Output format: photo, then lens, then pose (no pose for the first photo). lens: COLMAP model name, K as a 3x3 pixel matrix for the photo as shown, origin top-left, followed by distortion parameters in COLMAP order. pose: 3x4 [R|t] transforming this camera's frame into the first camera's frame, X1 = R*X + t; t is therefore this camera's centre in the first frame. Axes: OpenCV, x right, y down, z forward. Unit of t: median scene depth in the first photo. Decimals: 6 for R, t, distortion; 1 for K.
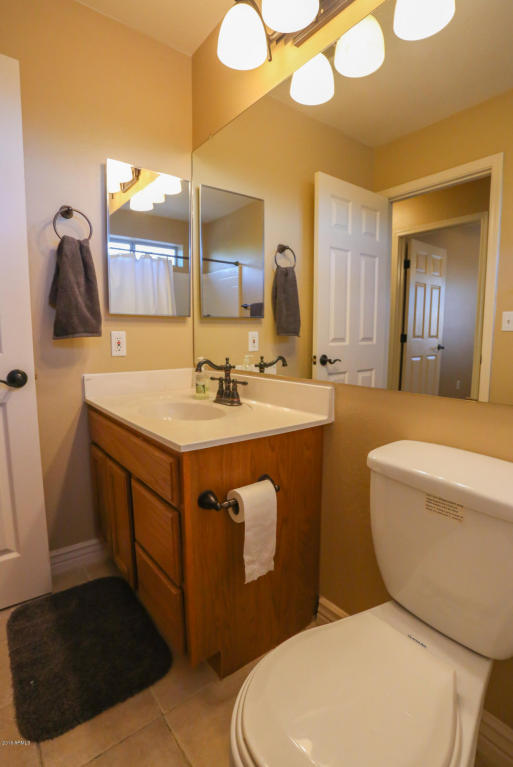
lens RADIAL K [[379.0, 0, 256.5], [0, 379.0, 383.5], [0, 0, 1]] dist [-0.021584, 0.000216]
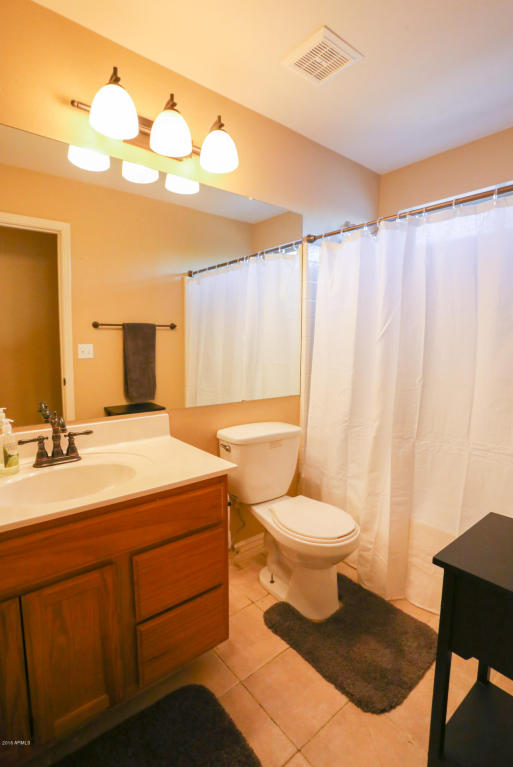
lens RADIAL K [[392.2, 0, 256.5], [0, 392.2, 383.5], [0, 0, 1]] dist [-0.026451, 0.000254]
pose [[-0.046589, -0.106093, 0.993264, -0.983884], [0.118882, 0.986688, 0.110967, -0.175369], [-0.991815, 0.123251, -0.033356, 0.581278]]
